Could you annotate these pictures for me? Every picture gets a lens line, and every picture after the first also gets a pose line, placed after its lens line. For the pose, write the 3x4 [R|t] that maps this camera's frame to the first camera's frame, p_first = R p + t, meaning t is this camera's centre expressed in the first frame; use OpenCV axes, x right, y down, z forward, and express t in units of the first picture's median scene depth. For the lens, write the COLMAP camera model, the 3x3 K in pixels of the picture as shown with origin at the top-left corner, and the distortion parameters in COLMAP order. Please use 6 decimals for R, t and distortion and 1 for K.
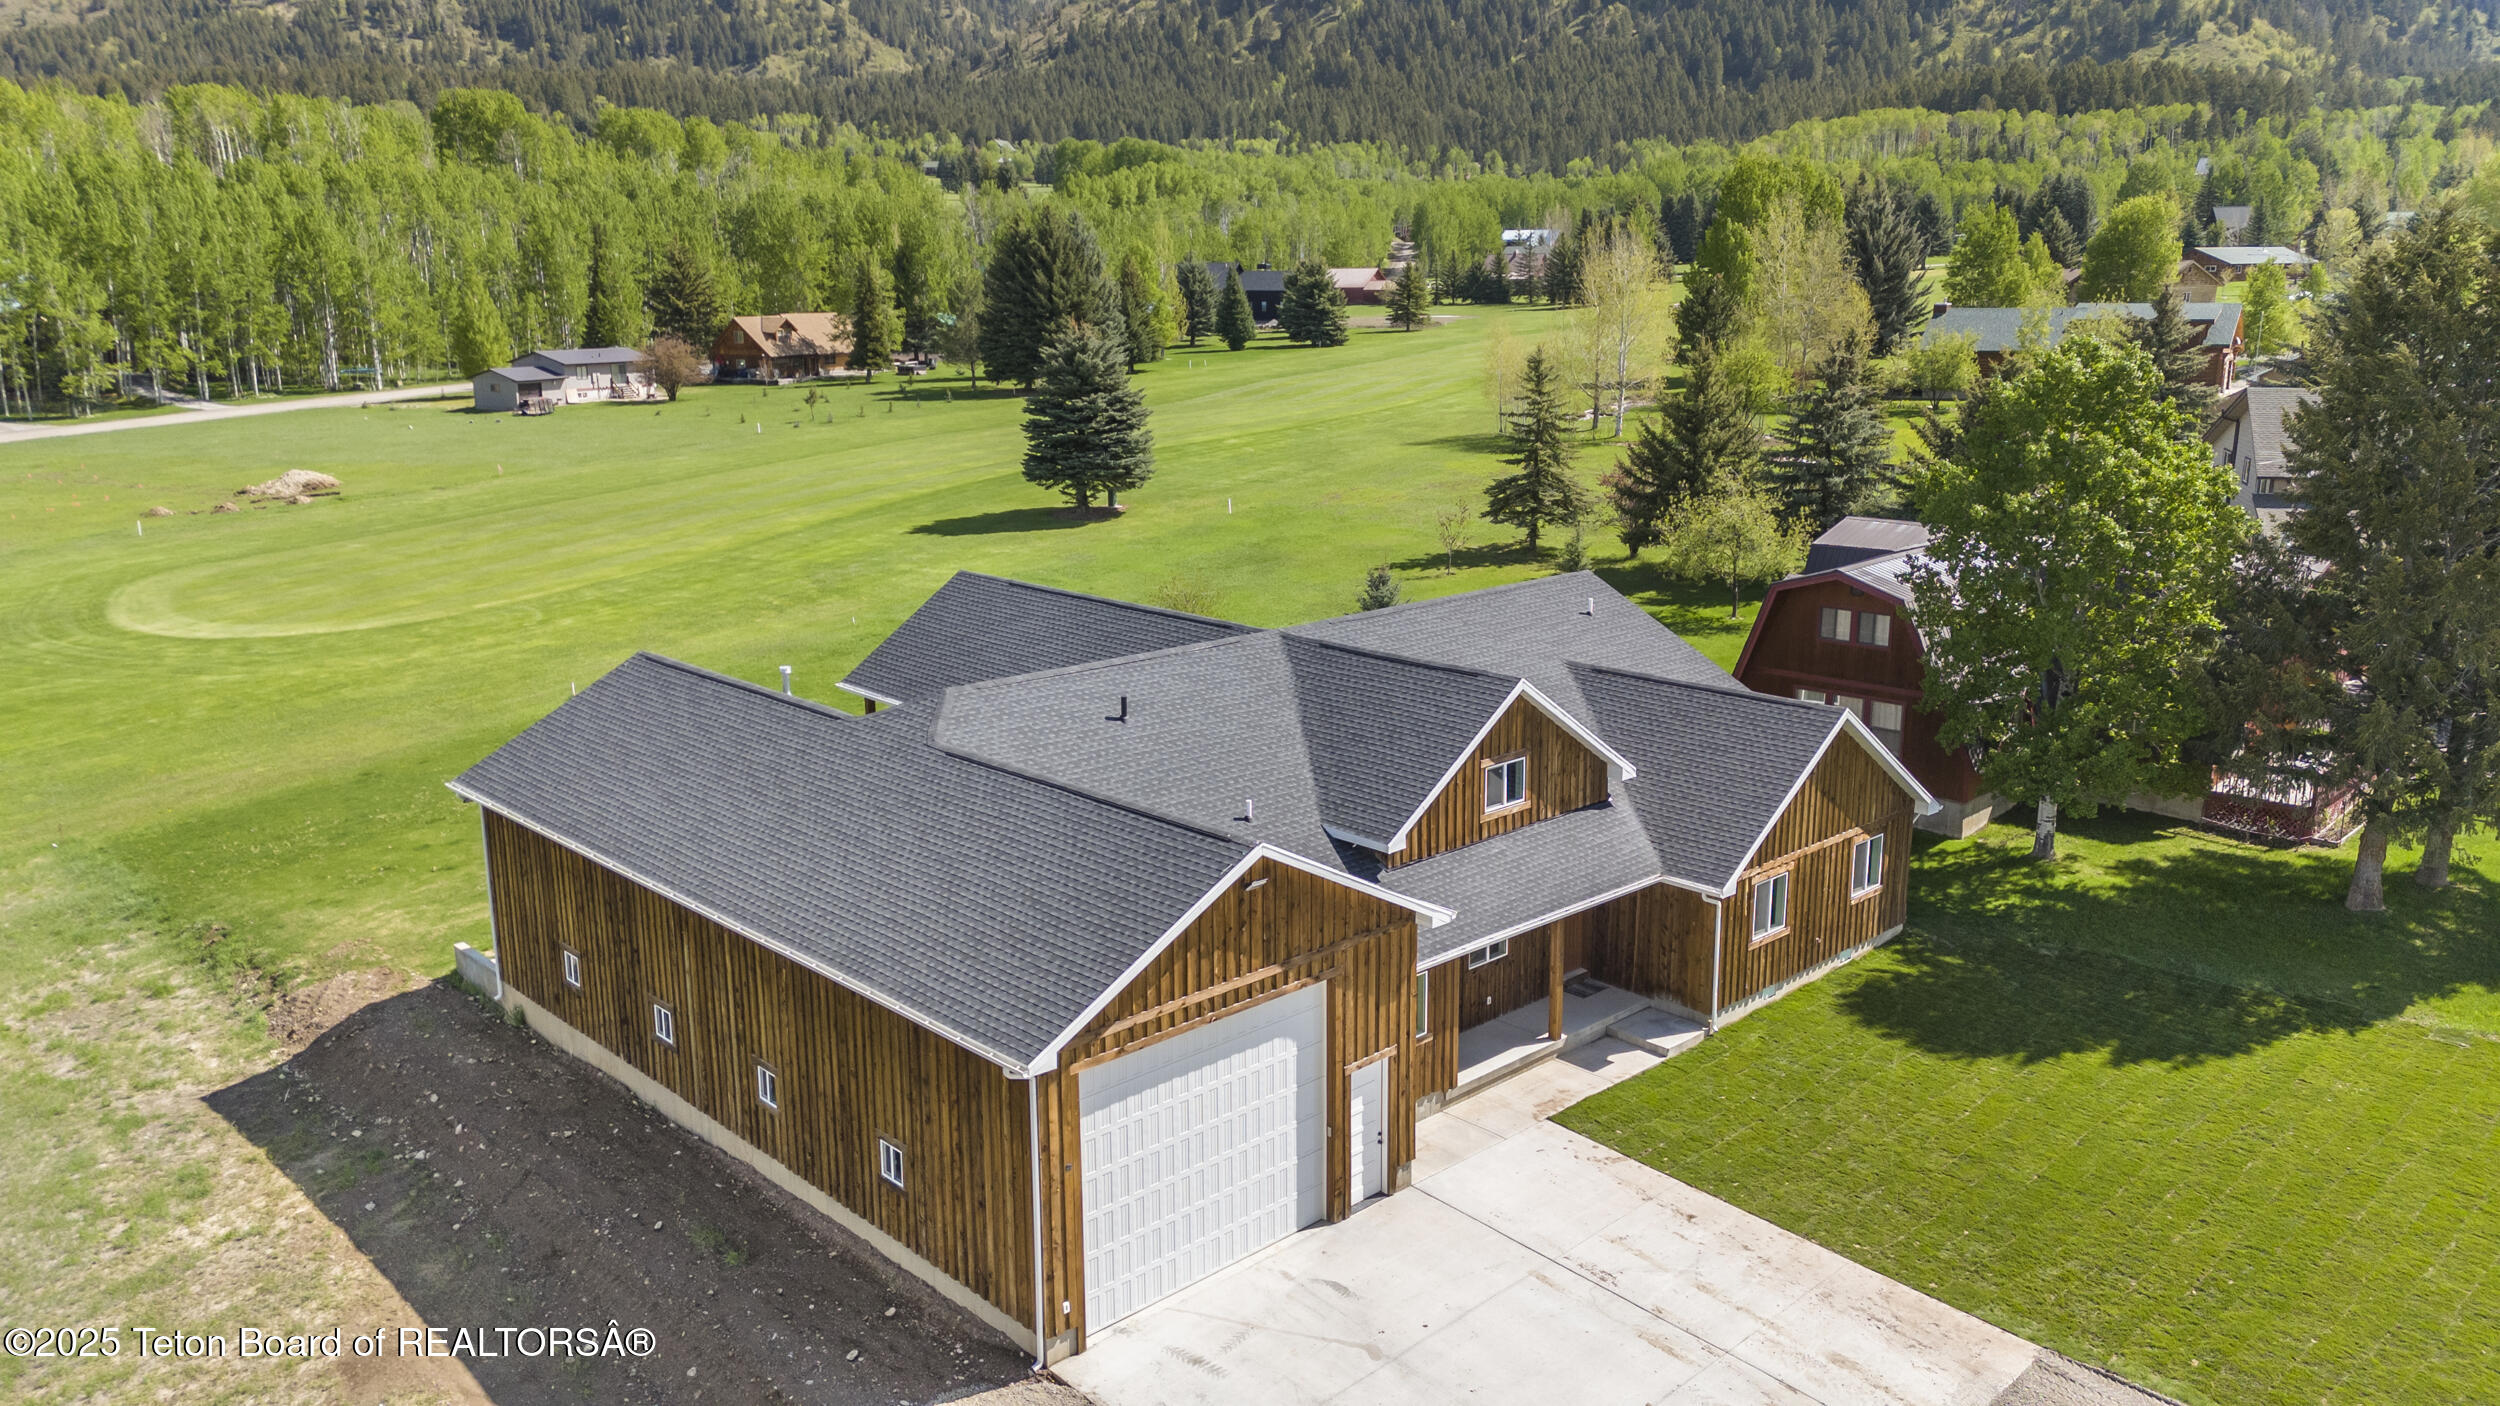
lens RADIAL K [[1829.9, 0, 1270.3], [0, 1829.9, 700.2], [0, 0, 1]] dist [0.053794, -0.042986]
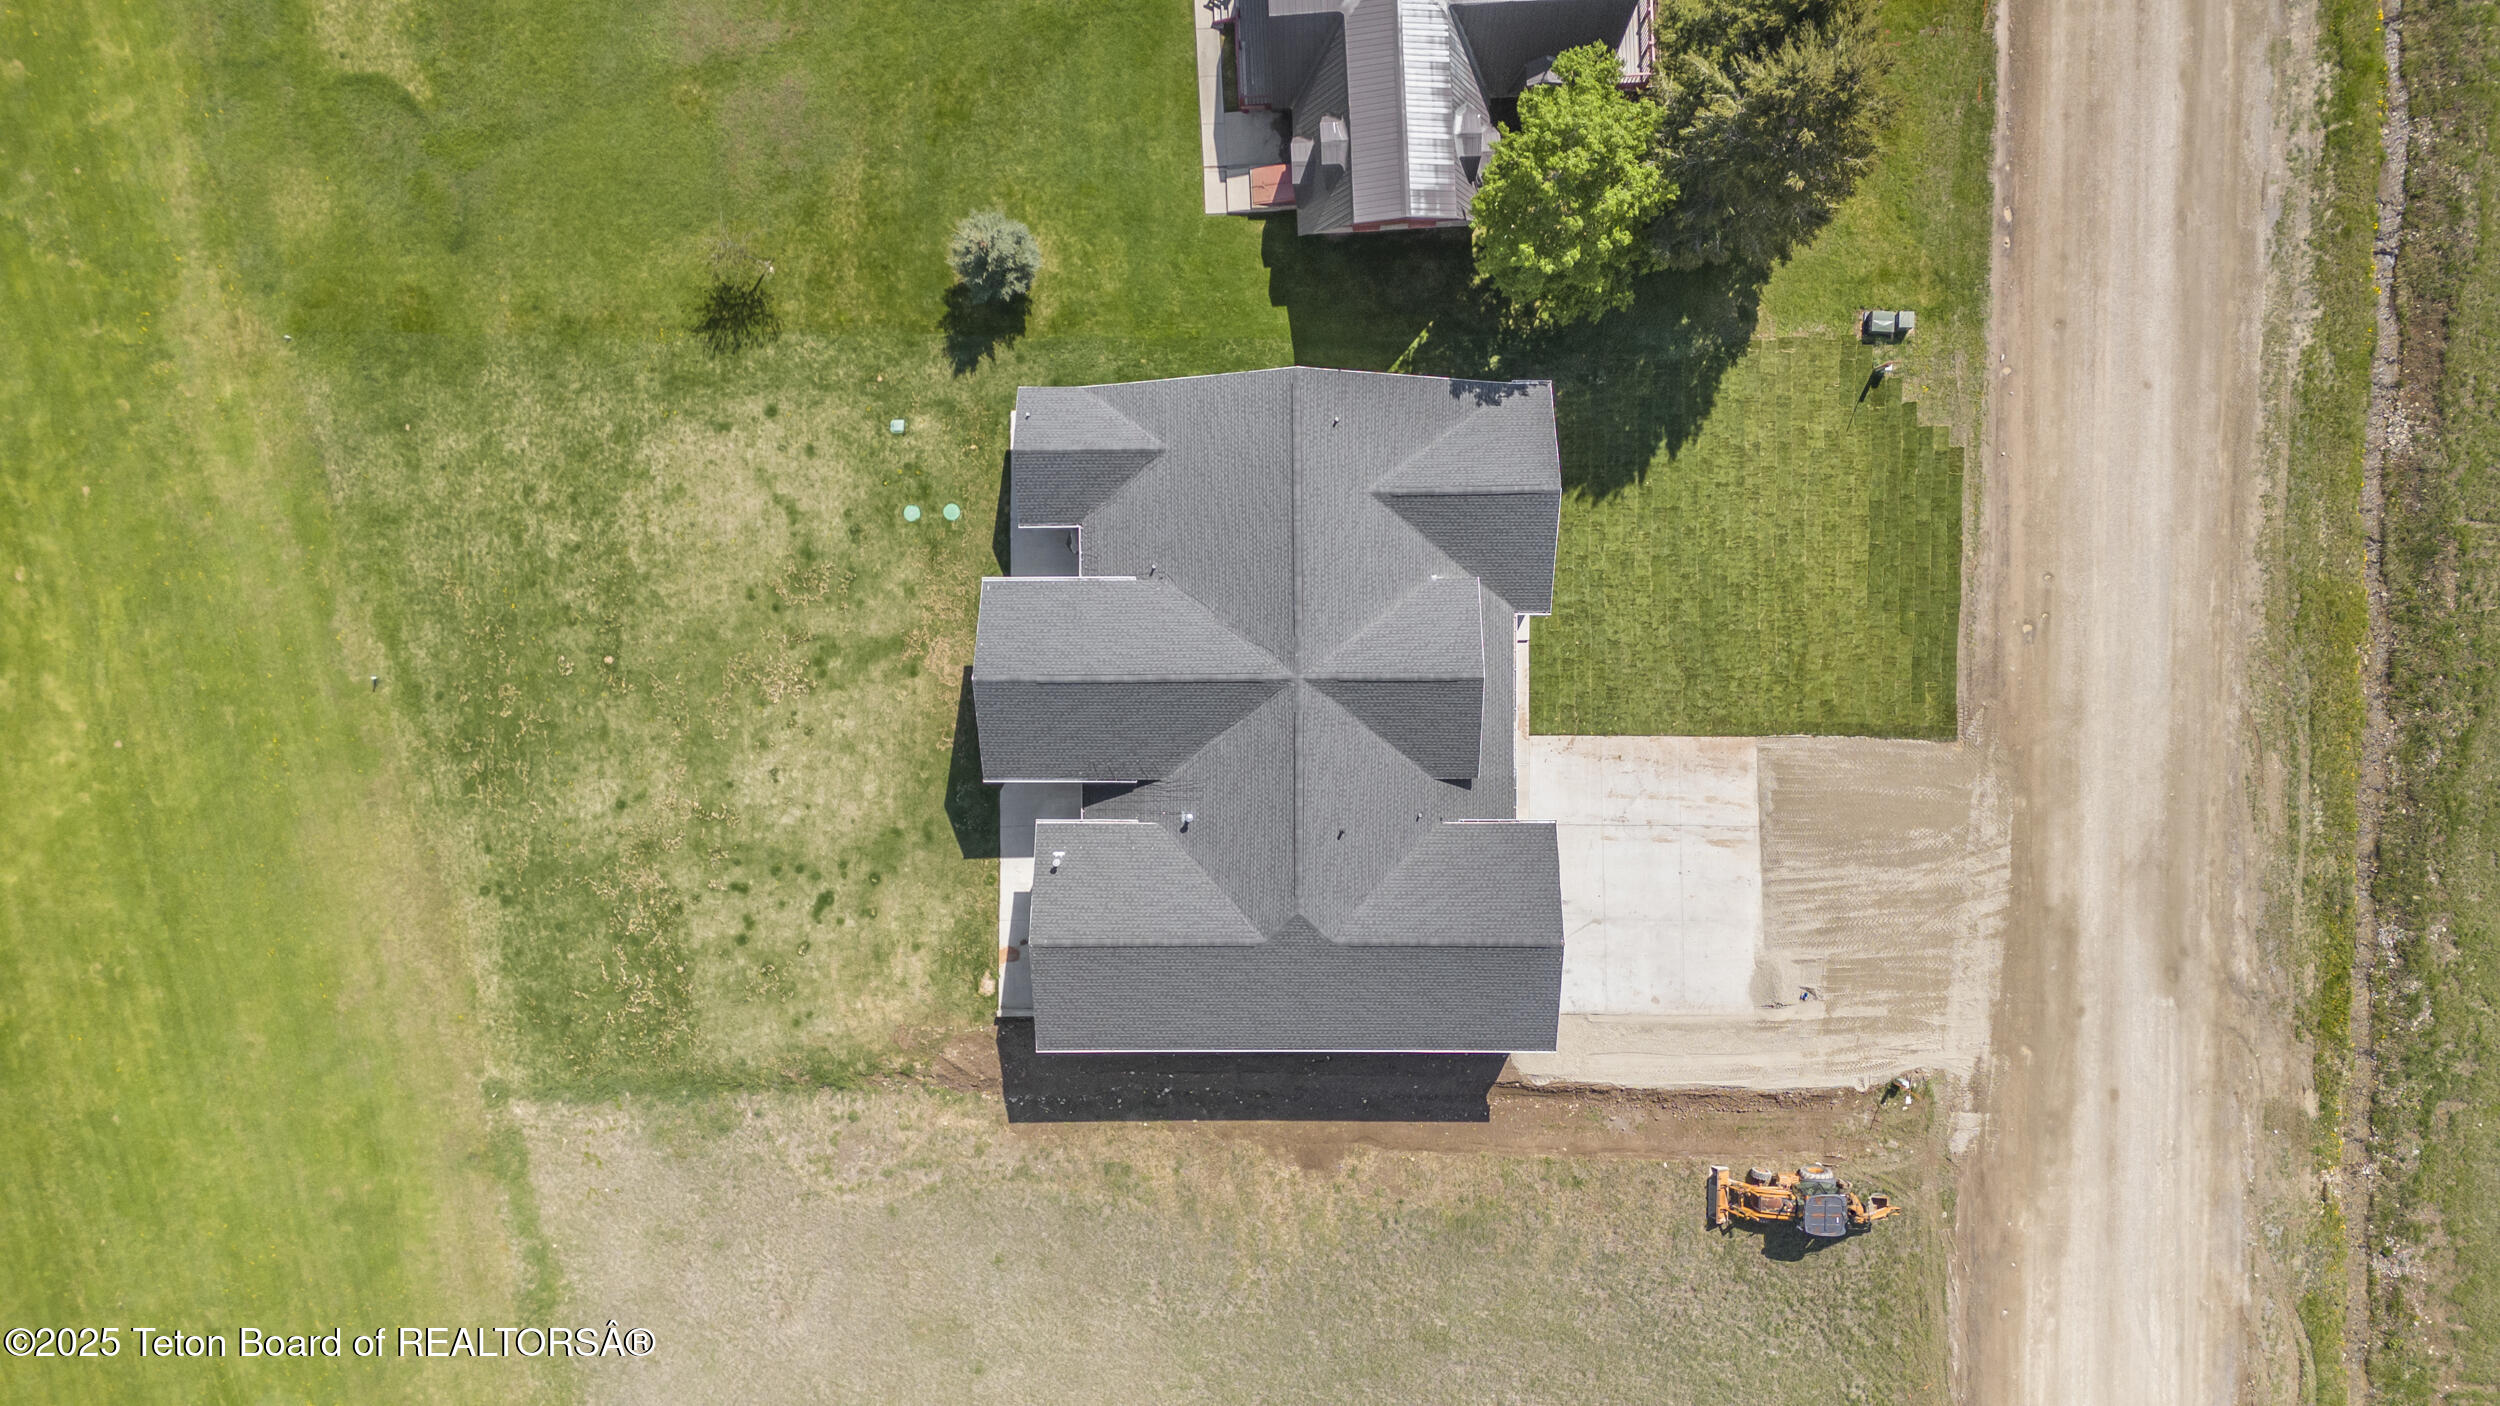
lens RADIAL K [[1829.9, 0, 1249.1], [0, 1829.9, 698.7], [0, 0, 1]] dist [0.053794, -0.042986]
pose [[0.694587, -0.719272, -0.014038, -0.003154], [0.176669, 0.151624, 0.972522, -0.315190], [-0.697379, -0.677981, 0.232389, 0.119446]]
